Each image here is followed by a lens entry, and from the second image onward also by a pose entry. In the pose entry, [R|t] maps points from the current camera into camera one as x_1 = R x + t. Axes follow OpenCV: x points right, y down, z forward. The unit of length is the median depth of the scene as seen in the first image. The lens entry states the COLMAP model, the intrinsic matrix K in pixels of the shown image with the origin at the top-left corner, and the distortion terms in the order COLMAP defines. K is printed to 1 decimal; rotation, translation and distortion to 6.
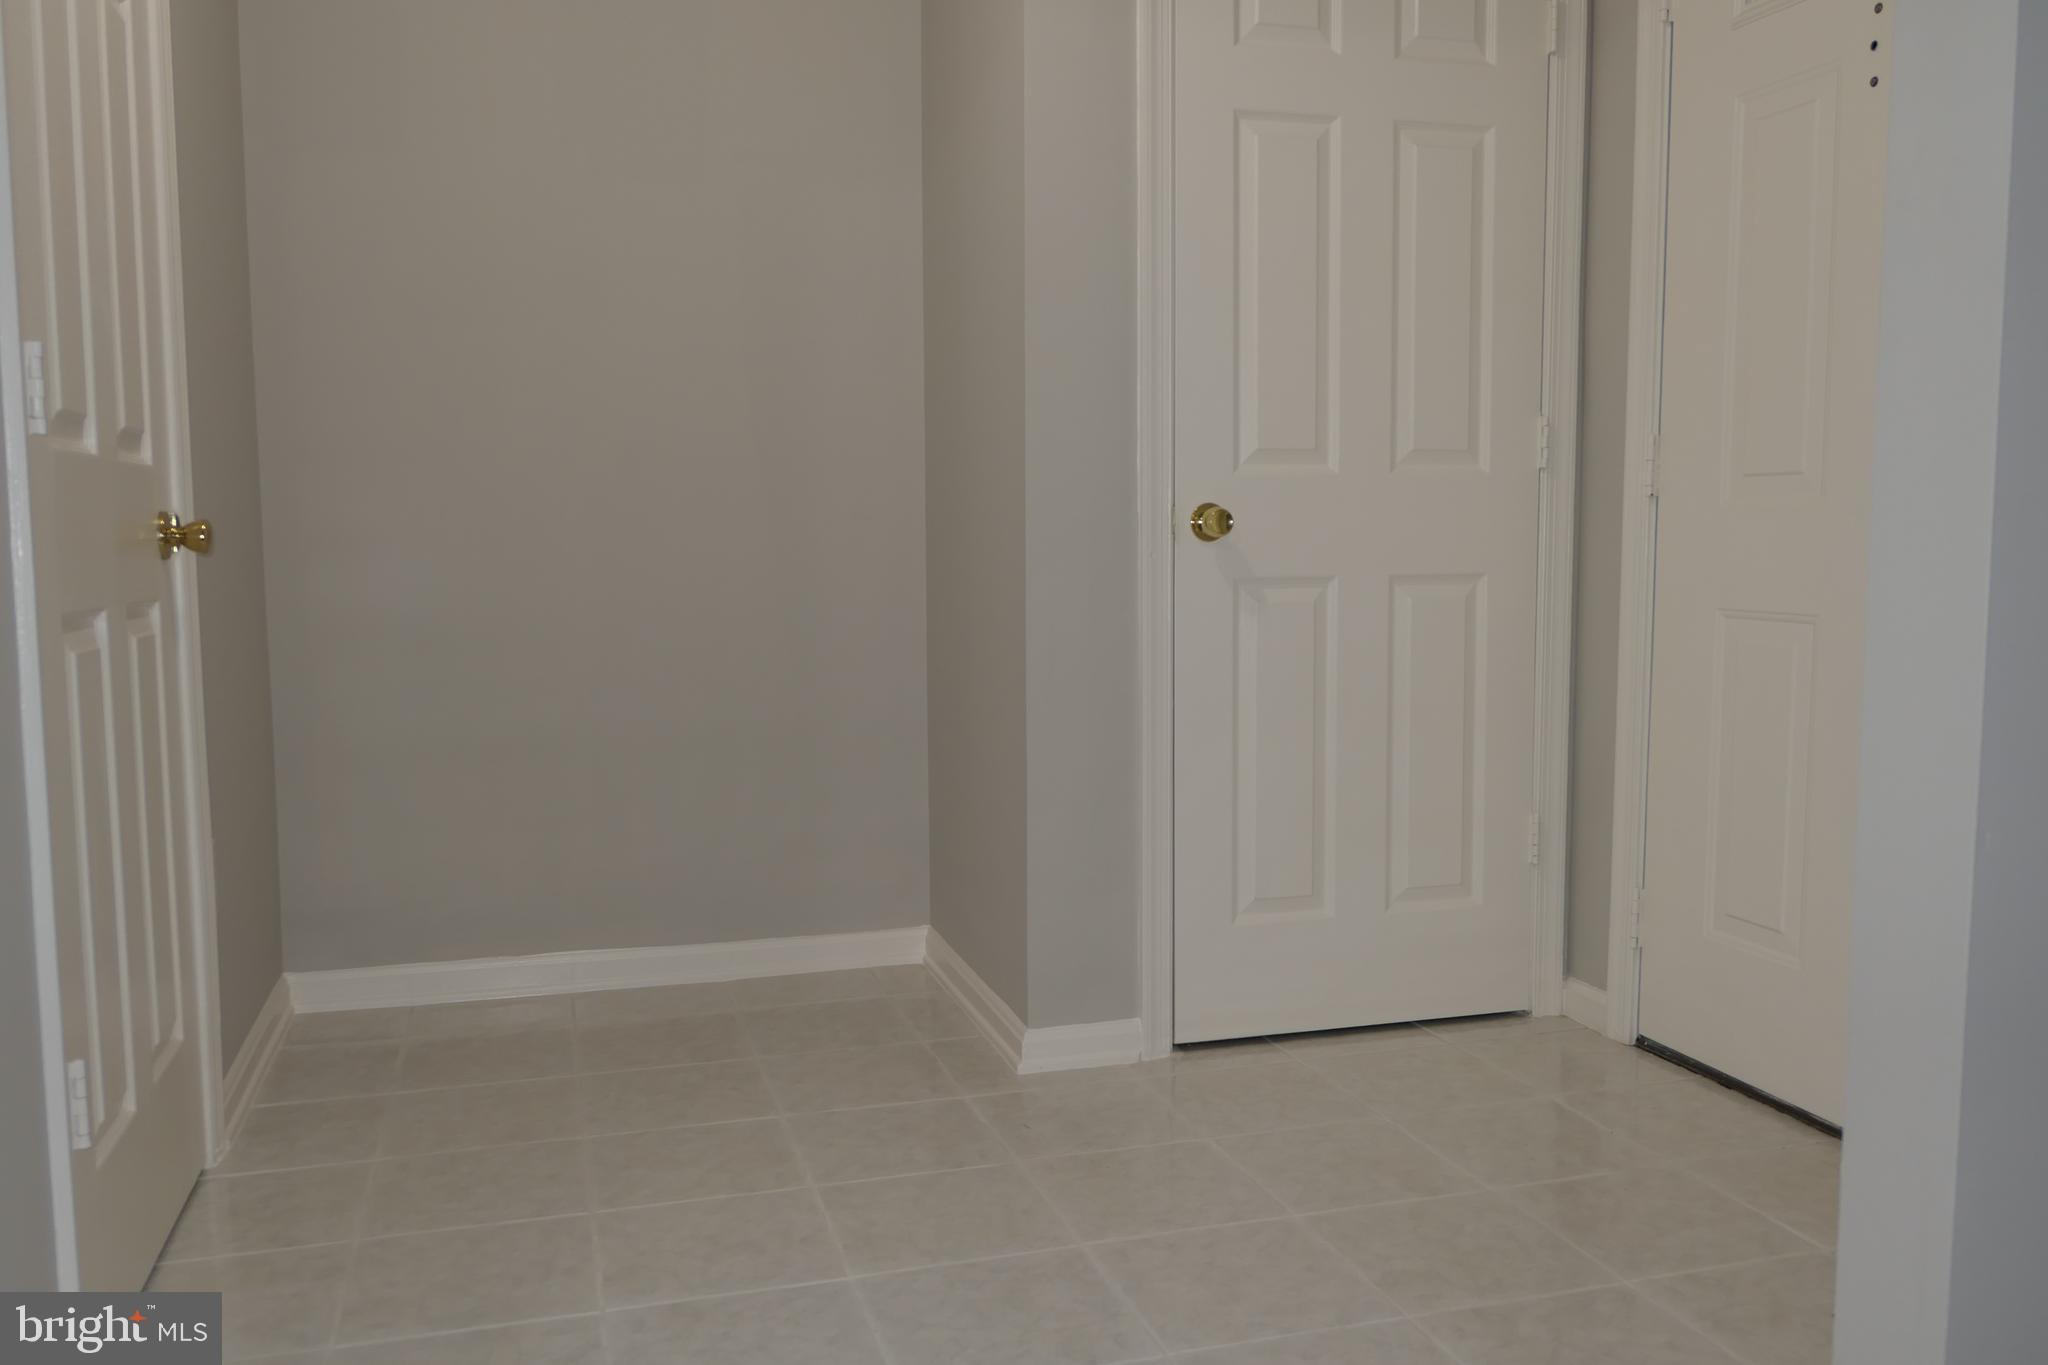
lens RADIAL K [[1668.3, 0, 1024.0], [0, 1668.3, 682.5], [0, 0, 1]] dist [-0.005252, 0.003631]
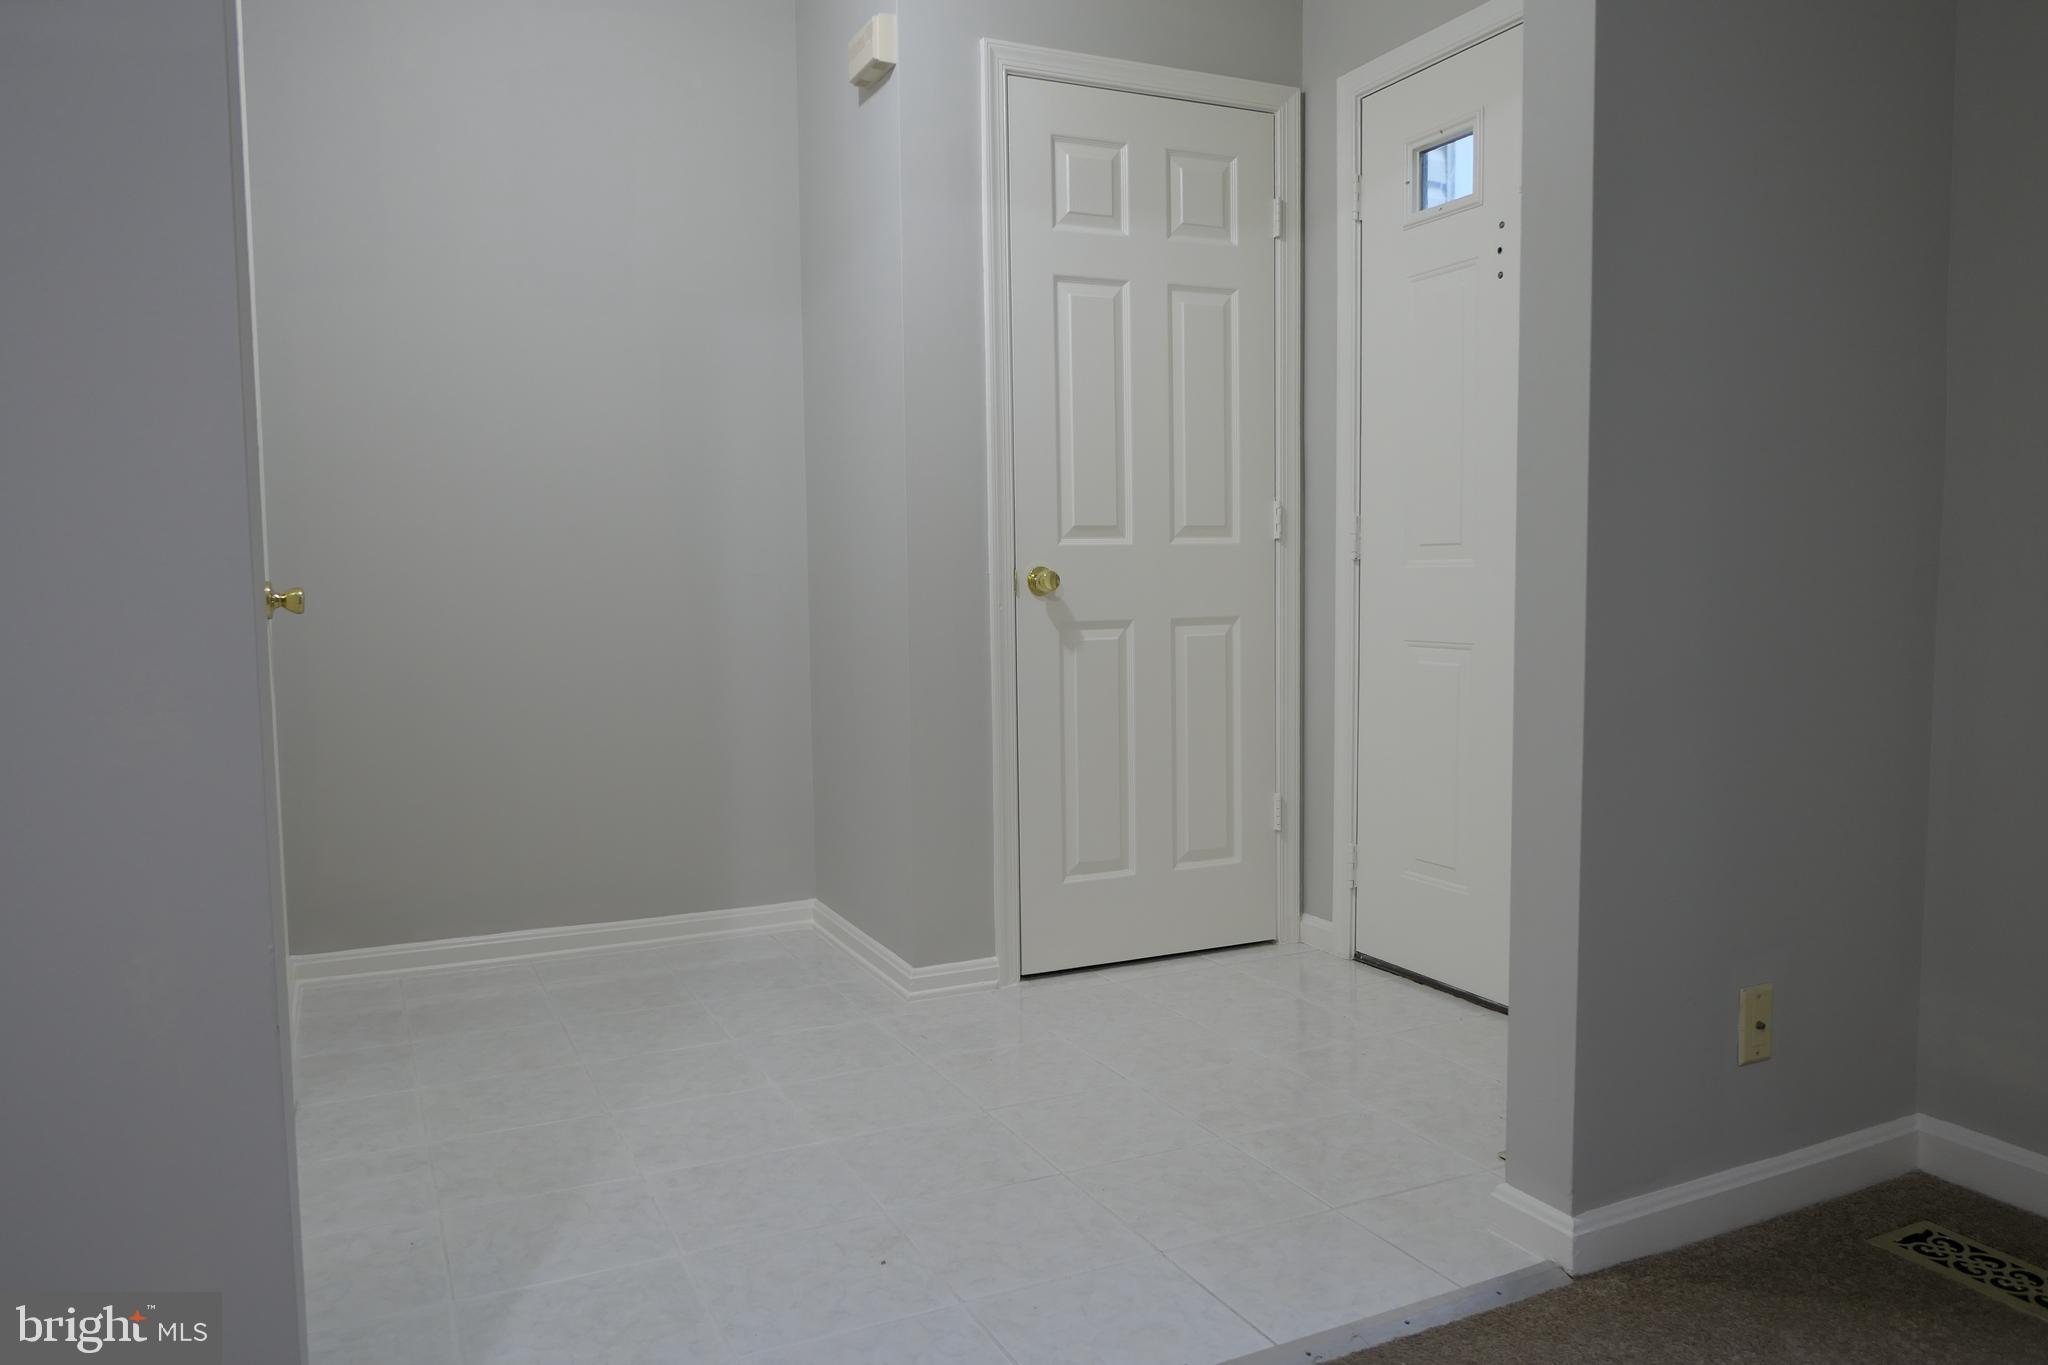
lens RADIAL K [[1447.3, 0, 1024.0], [0, 1447.3, 682.5], [0, 0, 1]] dist [-0.012591, 0.007843]
pose [[0.987402, -0.018337, 0.157166, -0.085818], [0.021433, 0.999608, -0.018028, 0.005822], [-0.156773, 0.021170, 0.987408, -0.139992]]
